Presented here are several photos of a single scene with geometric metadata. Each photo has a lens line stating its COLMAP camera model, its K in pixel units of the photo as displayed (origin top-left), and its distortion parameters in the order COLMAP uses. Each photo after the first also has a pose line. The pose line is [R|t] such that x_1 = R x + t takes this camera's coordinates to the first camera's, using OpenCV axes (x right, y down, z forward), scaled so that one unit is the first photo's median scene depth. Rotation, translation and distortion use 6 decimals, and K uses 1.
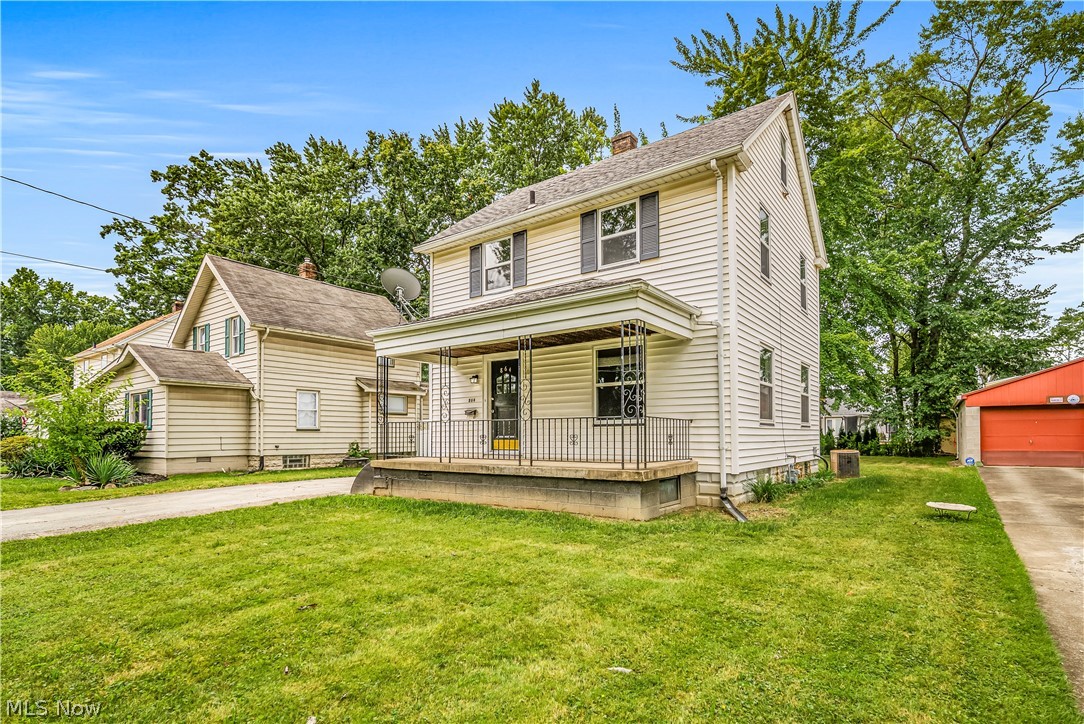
lens RADIAL K [[533.2, 0, 580.6], [0, 533.2, 423.1], [0, 0, 1]] dist [0.001329, 0.001018]
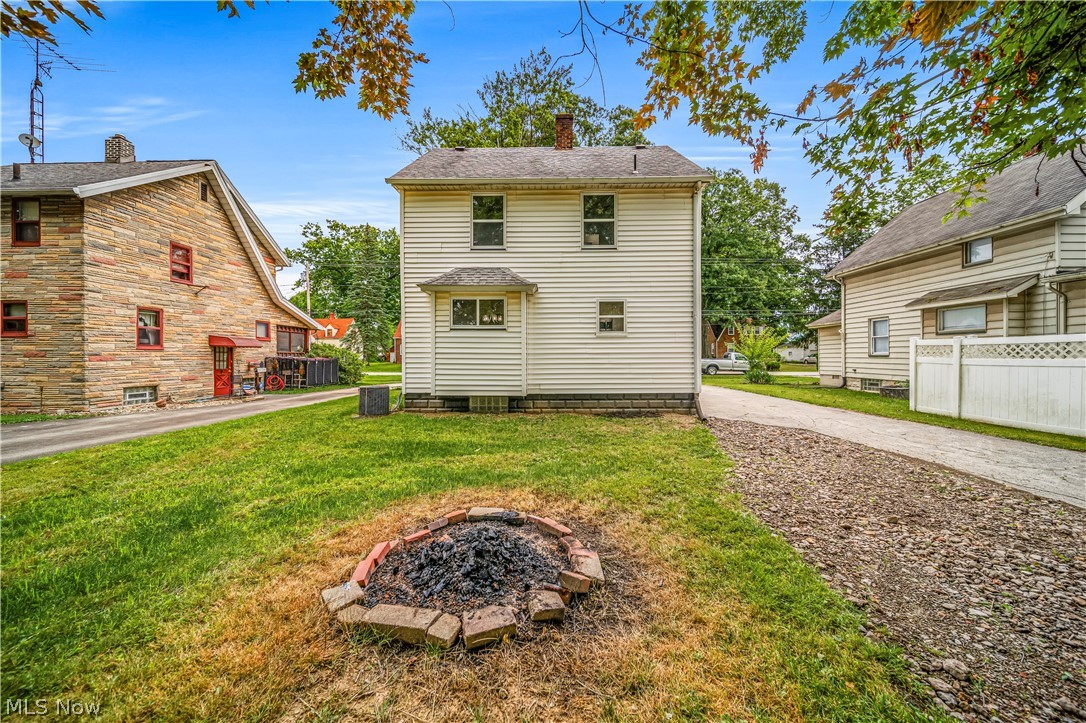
lens RADIAL K [[382.8, 0, 540.8], [0, 382.8, 358.1], [0, 0, 1]] dist [-0.002416, -0.000259]
pose [[-0.819250, 0.009719, -0.573354, 0.886122], [0.018252, 0.999792, -0.009132, 0.018288], [0.573146, -0.017946, -0.819257, 2.321047]]
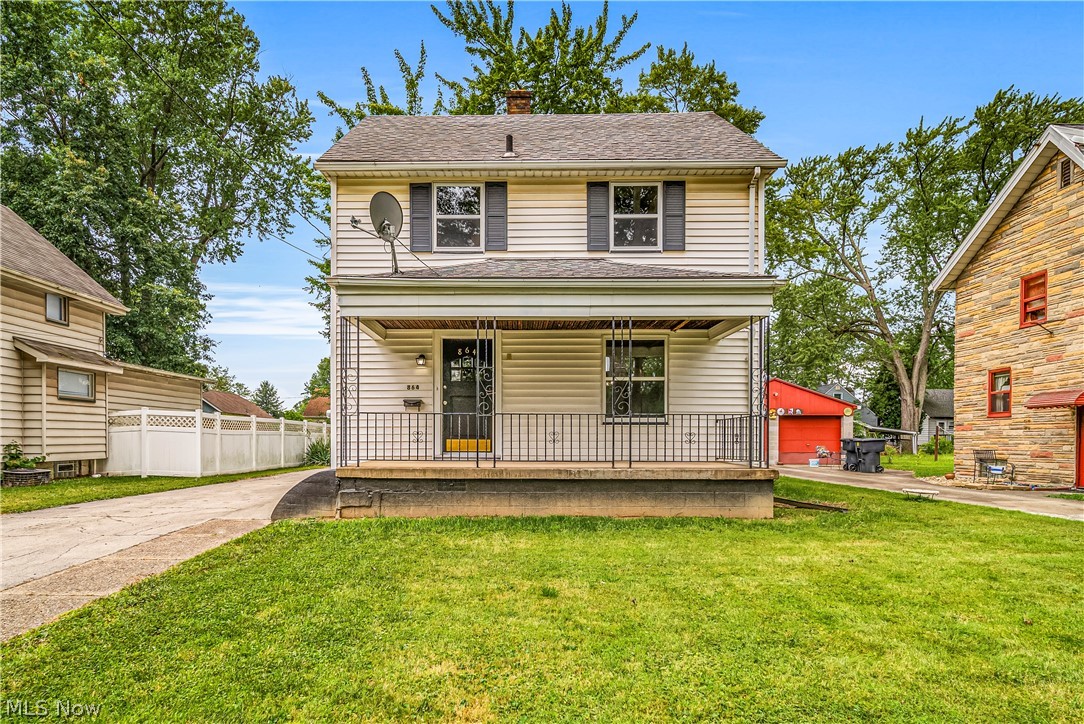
lens RADIAL K [[588.2, 0, 509.4], [0, 588.2, 446.8], [0, 0, 1]] dist [0.003025, -0.001232]
pose [[0.827240, -0.000686, 0.561849, -0.649063], [-0.018985, 0.999394, 0.029173, 0.017547], [-0.561528, -0.034800, 0.826725, 0.257606]]
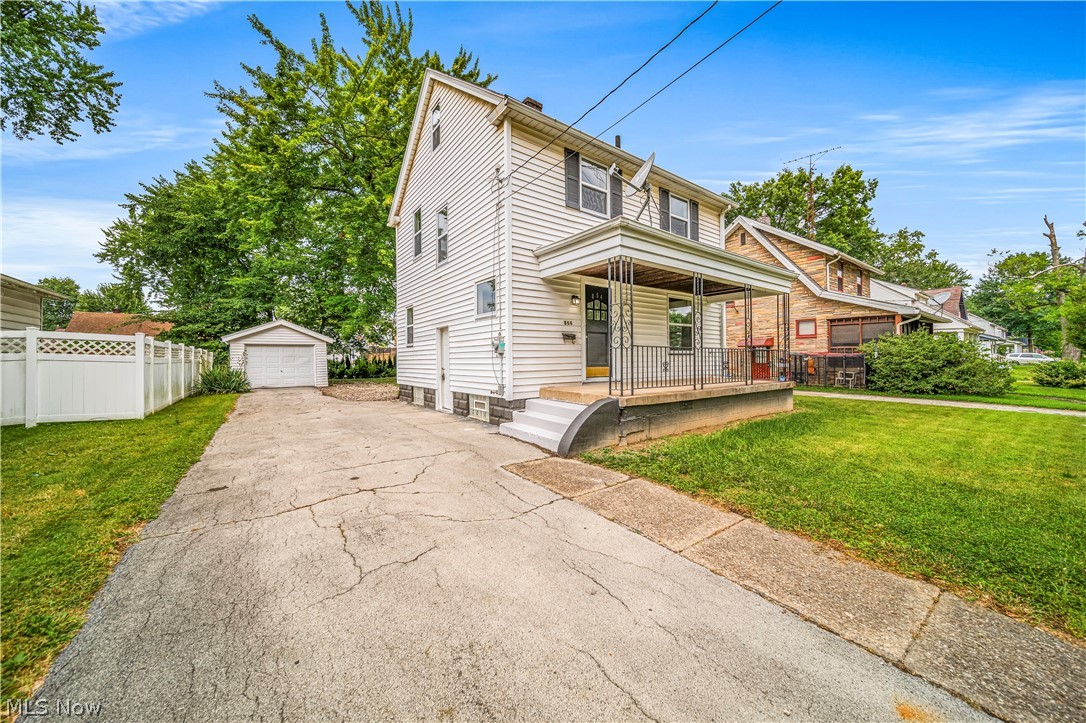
lens RADIAL K [[382.8, 0, 542.7], [0, 382.8, 356.6], [0, 0, 1]] dist [-0.002416, -0.000259]
pose [[0.323784, 0.011707, 0.946059, -0.940212], [-0.016492, 0.999841, -0.006728, 0.021152], [-0.945987, -0.013424, 0.323925, 0.961339]]
